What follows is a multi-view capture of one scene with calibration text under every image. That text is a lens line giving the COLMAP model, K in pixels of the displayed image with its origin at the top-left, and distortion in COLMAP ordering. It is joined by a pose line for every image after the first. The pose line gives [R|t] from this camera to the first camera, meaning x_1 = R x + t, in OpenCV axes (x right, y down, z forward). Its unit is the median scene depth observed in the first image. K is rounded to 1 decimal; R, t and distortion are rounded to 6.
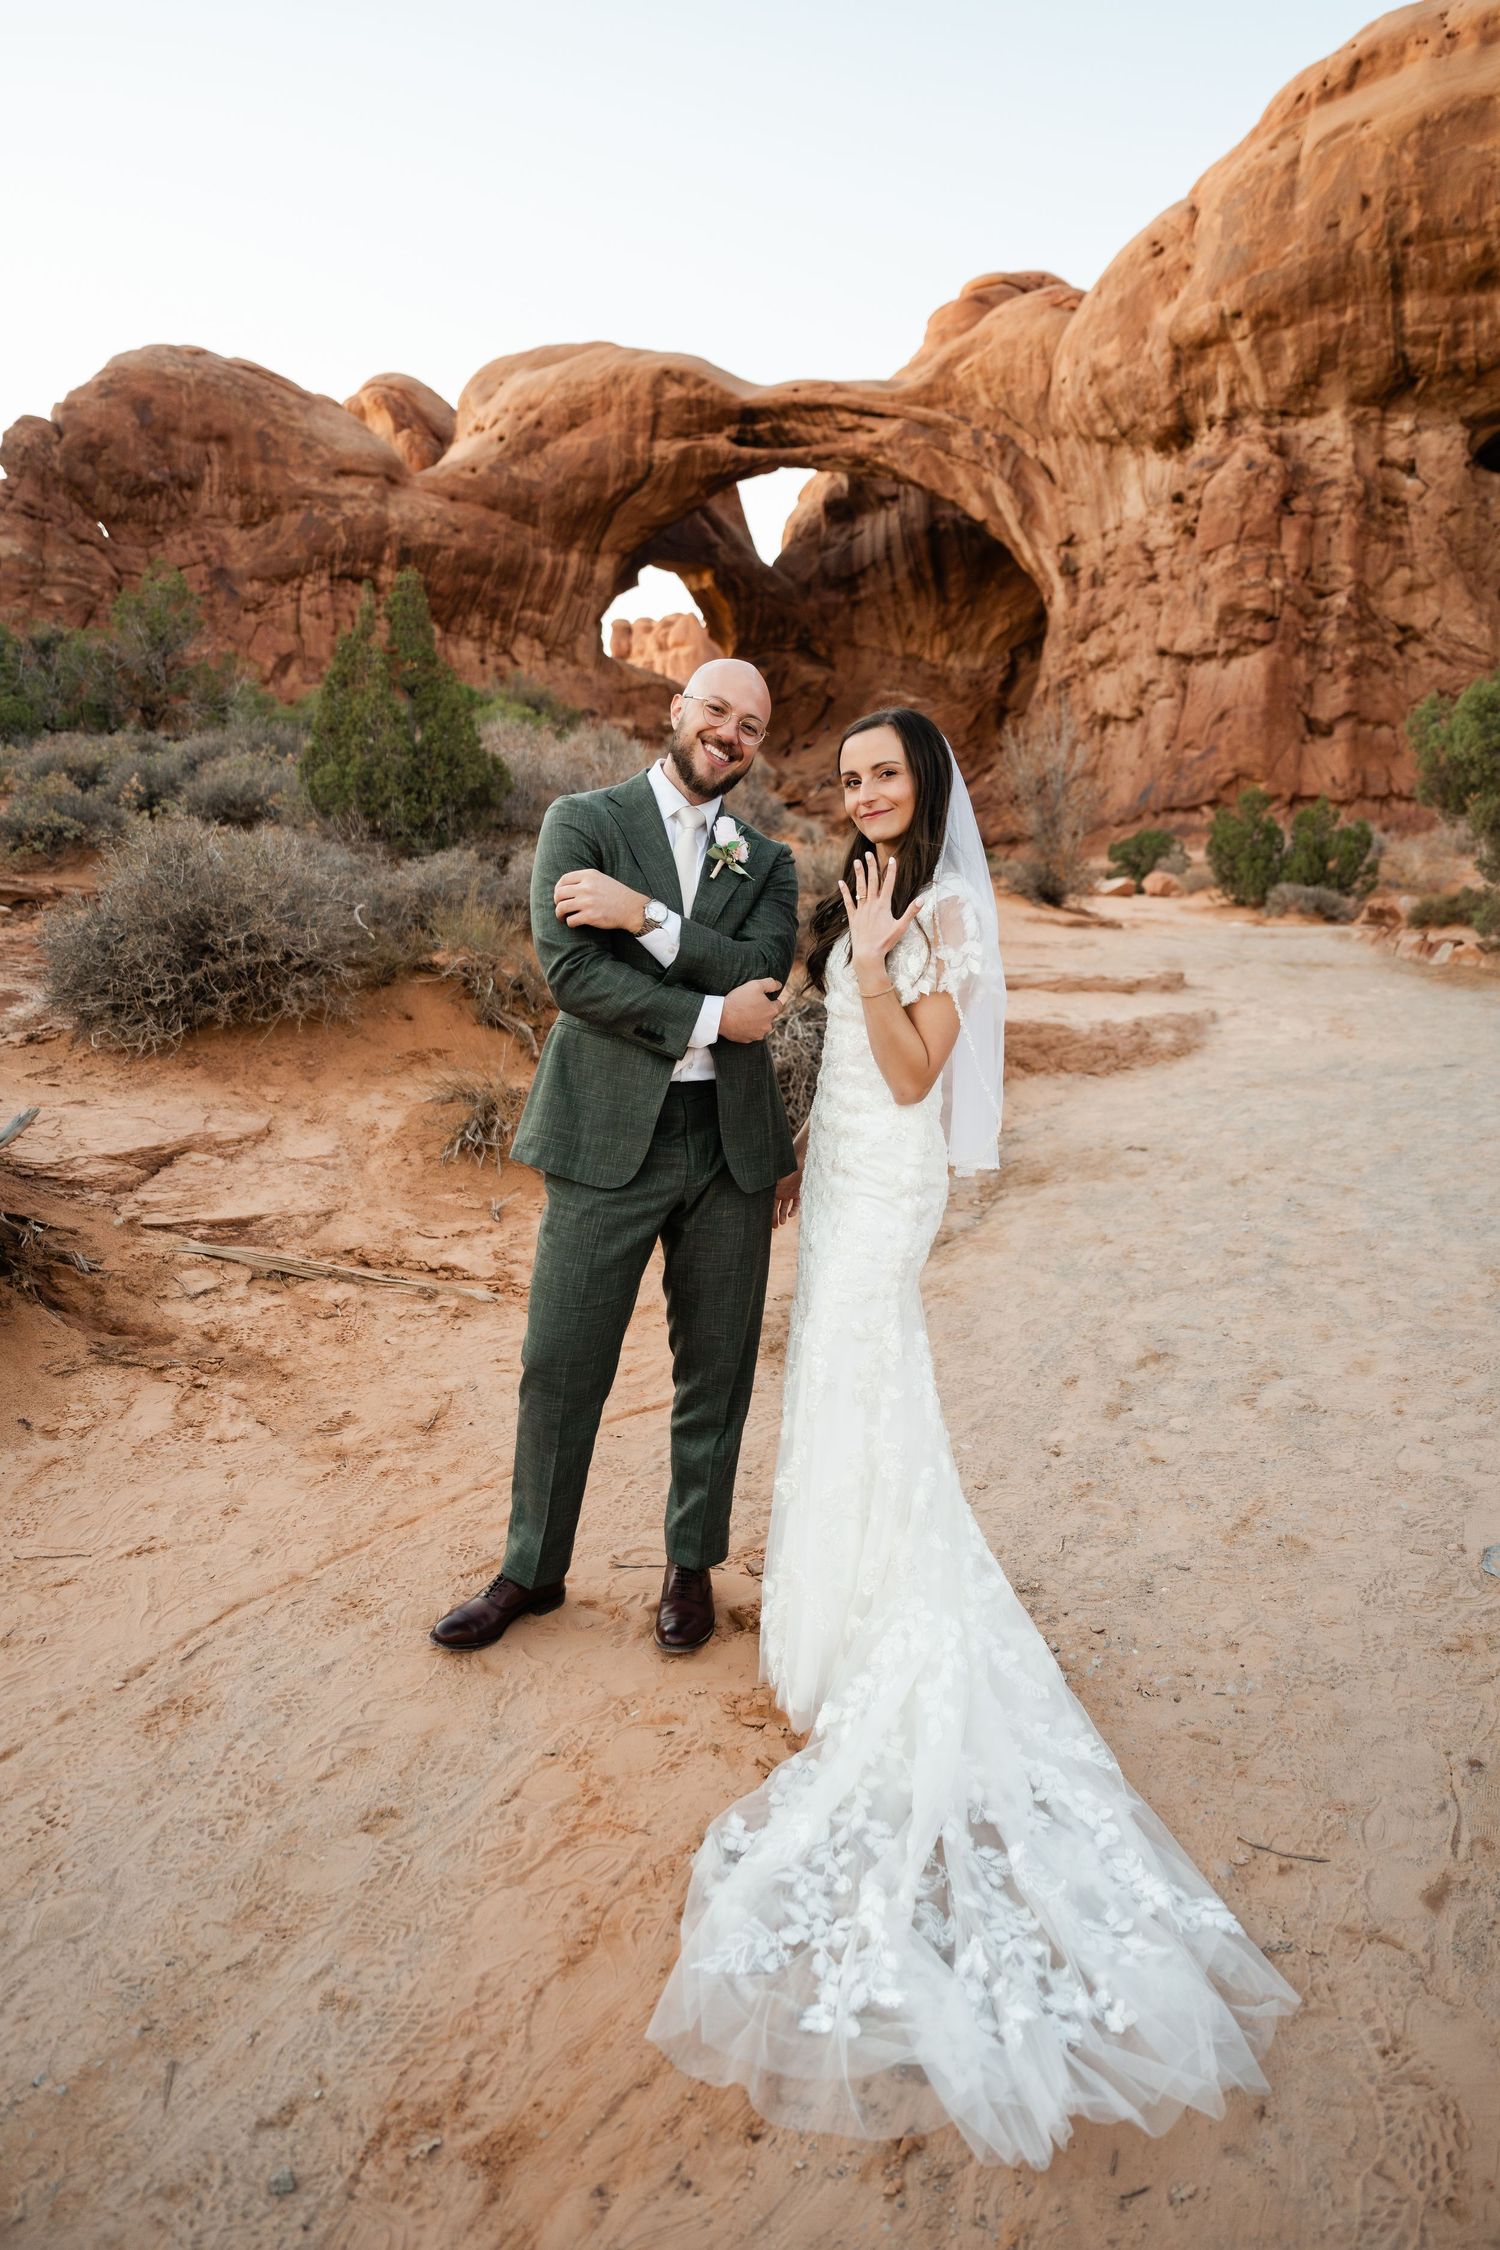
lens RADIAL K [[1523.1, 0, 765.8], [0, 1523.1, 1124.1], [0, 0, 1]] dist [0.003040, -0.002425]
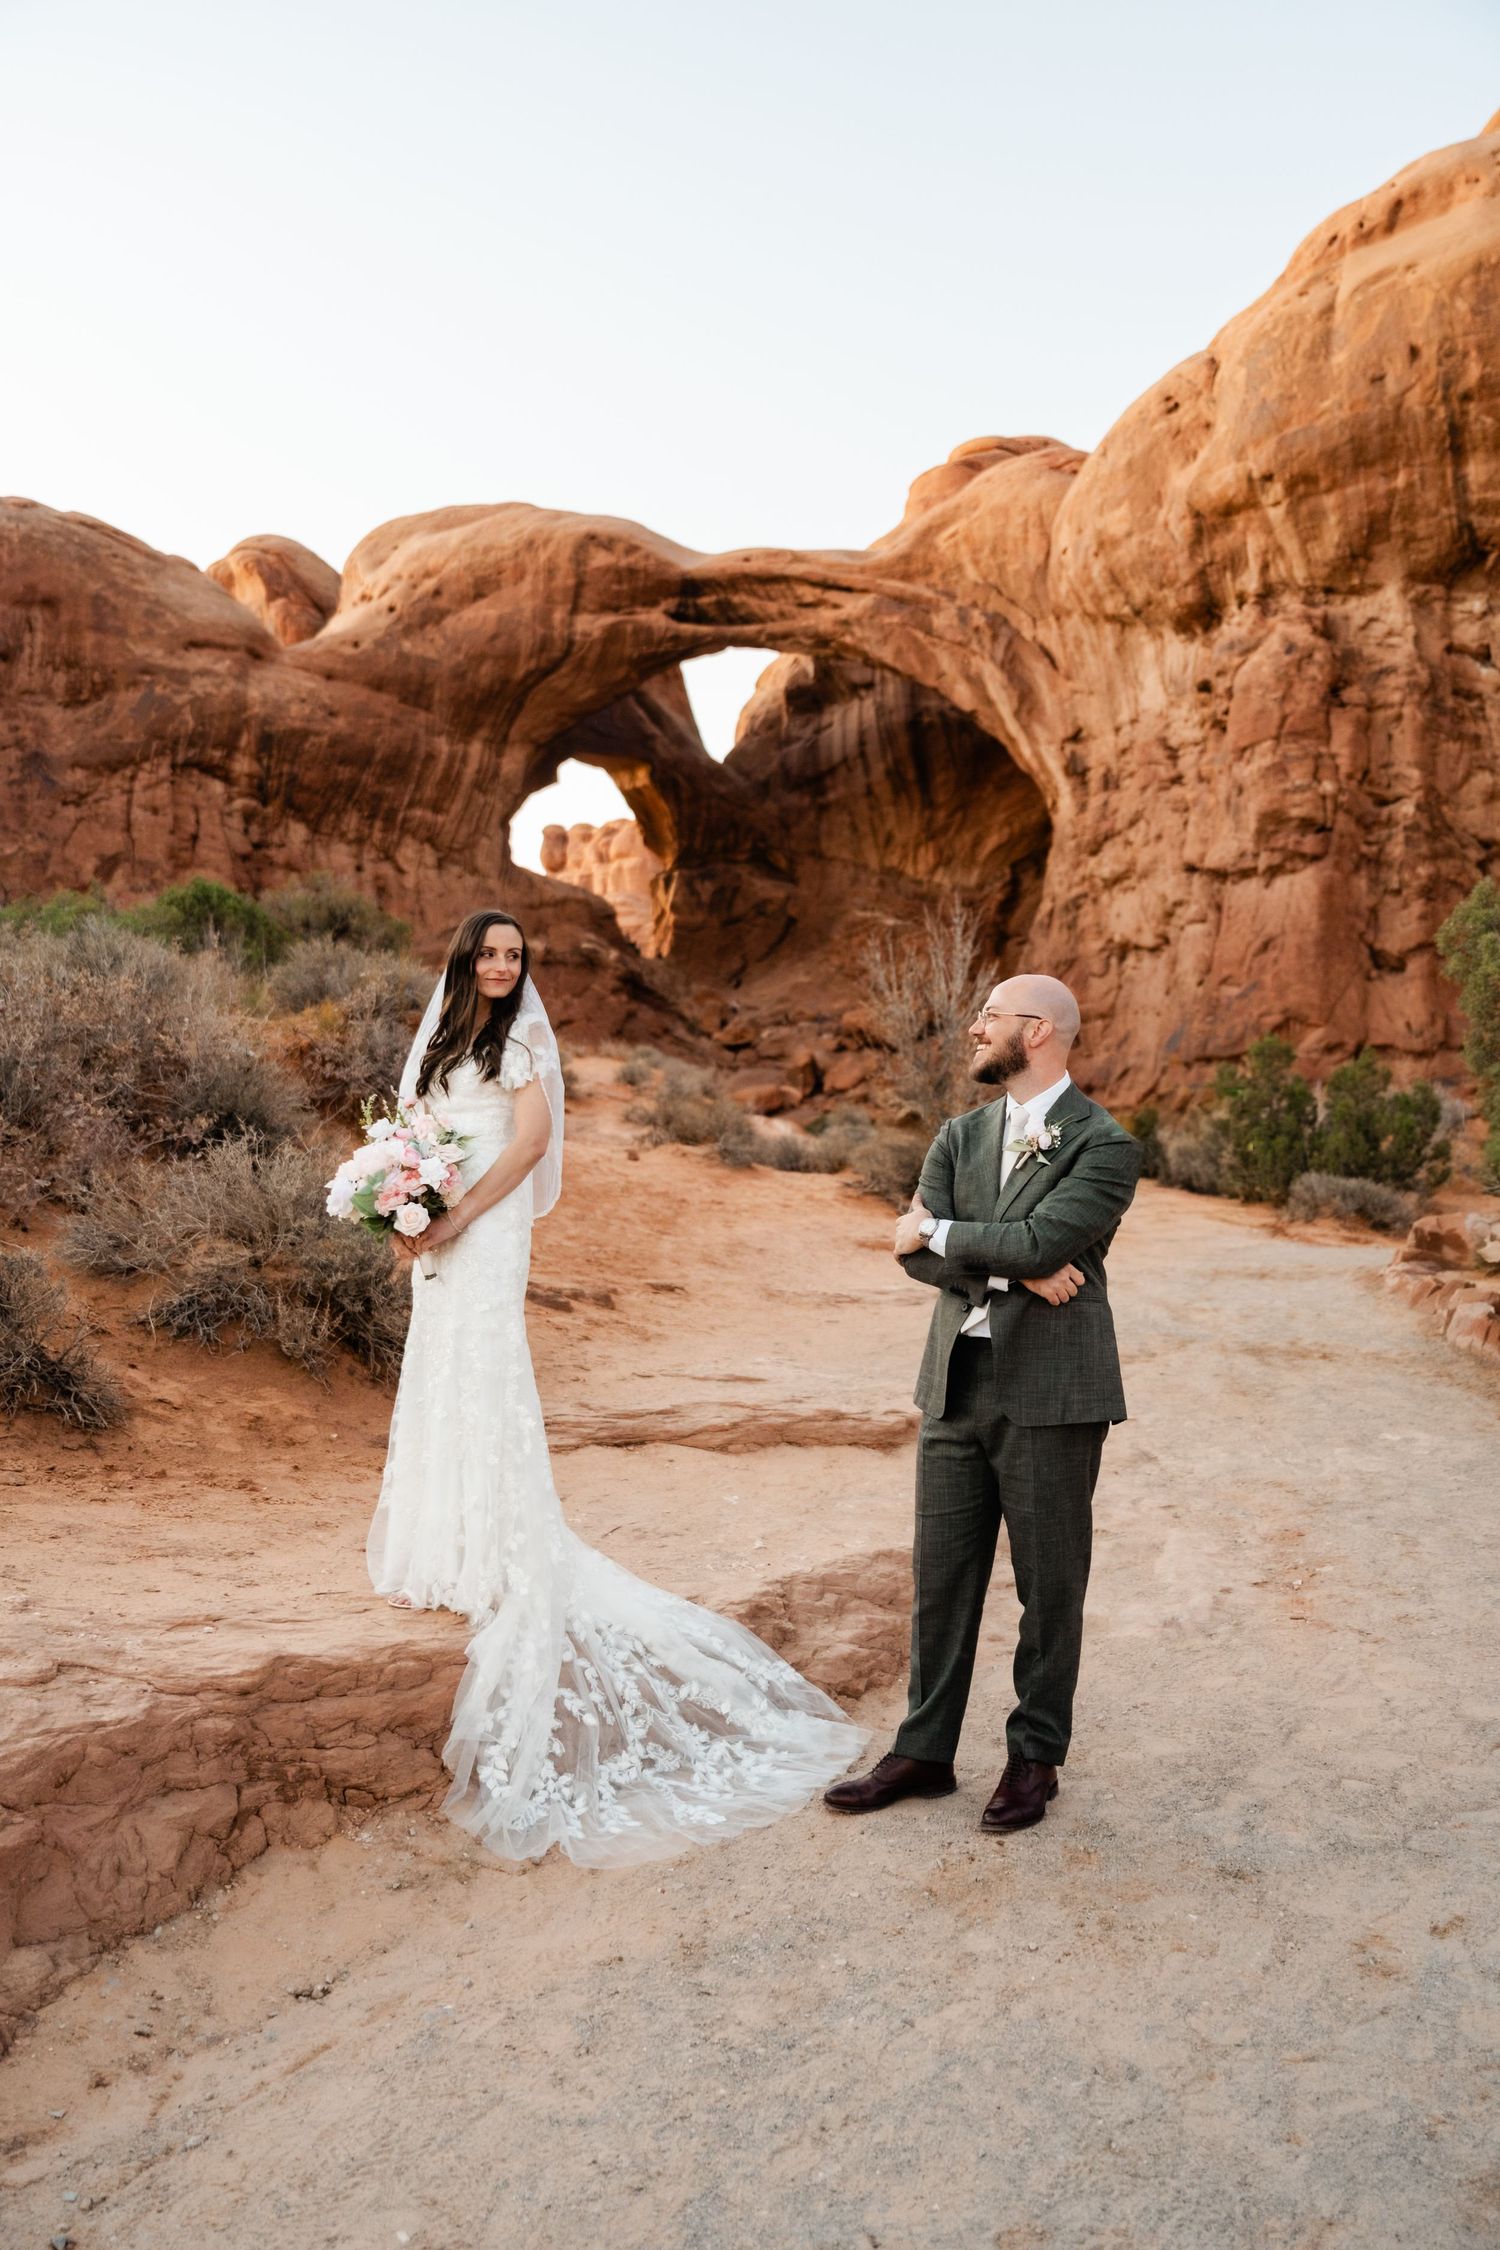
lens RADIAL K [[1884.8, 0, 749.3], [0, 1884.8, 1133.5], [0, 0, 1]] dist [-0.002760, 0.004554]
pose [[0.999878, 0.012986, 0.008657, 0.018507], [-0.011440, 0.987137, -0.159467, -0.008752], [-0.010617, 0.159349, 0.987165, 0.037891]]
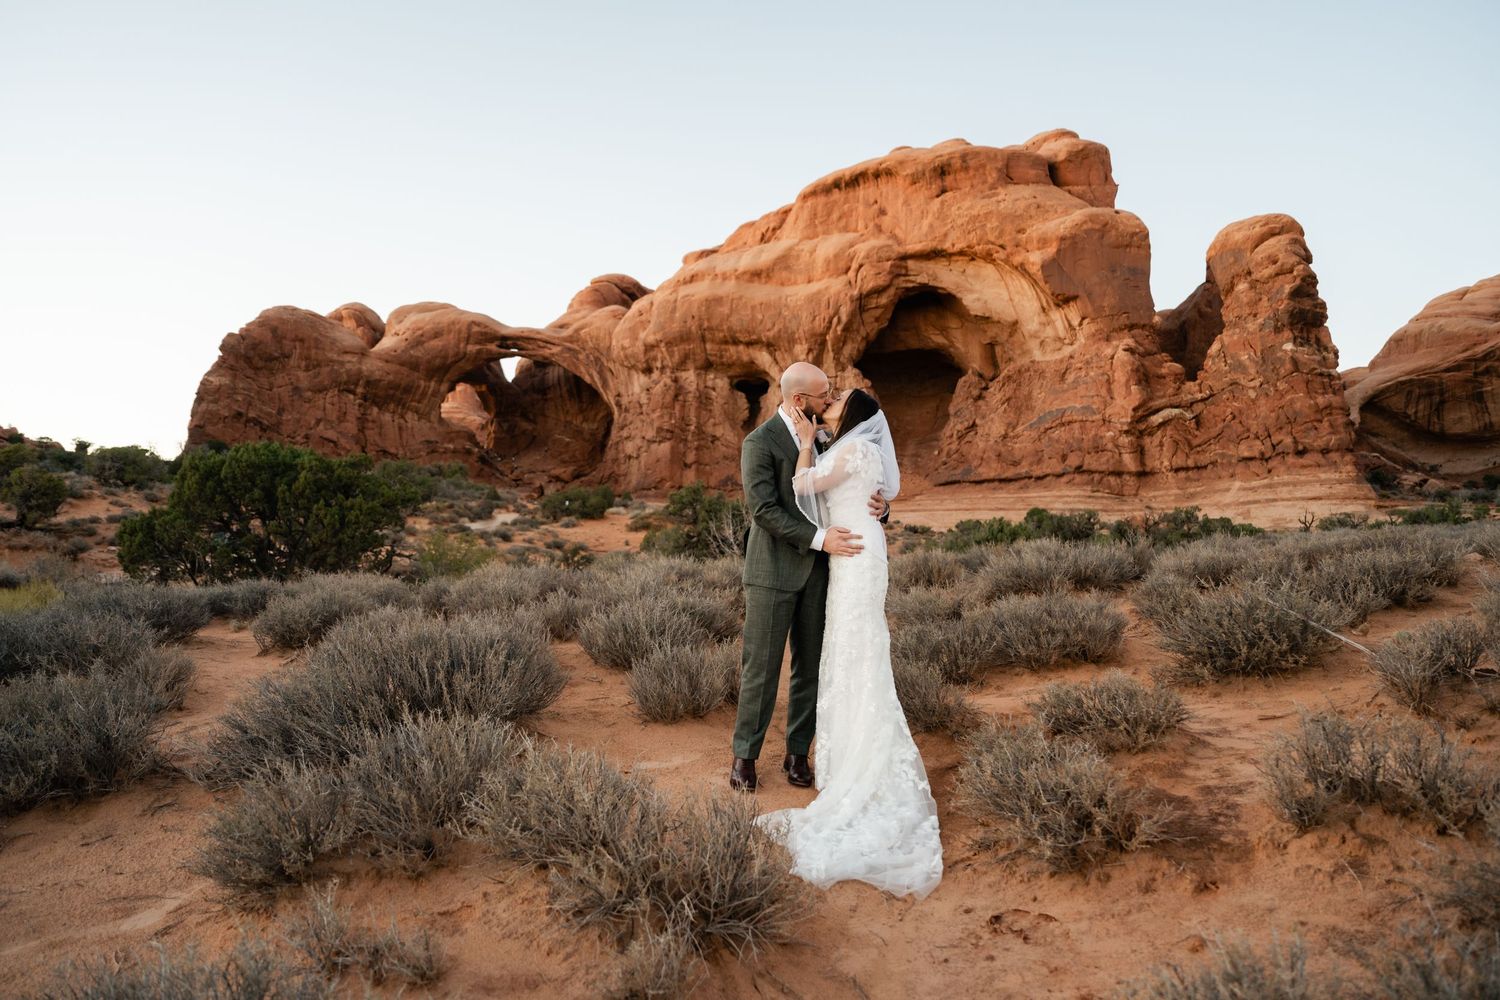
lens RADIAL K [[1015.4, 0, 750.0], [0, 1015.4, 500.0], [0, 0, 1]] dist [0.003040, -0.002425]
pose [[0.970092, 0.027194, 0.241208, -0.017791], [0.015324, 0.984862, -0.172663, 0.153792], [-0.242252, 0.171195, 0.954990, -0.895839]]
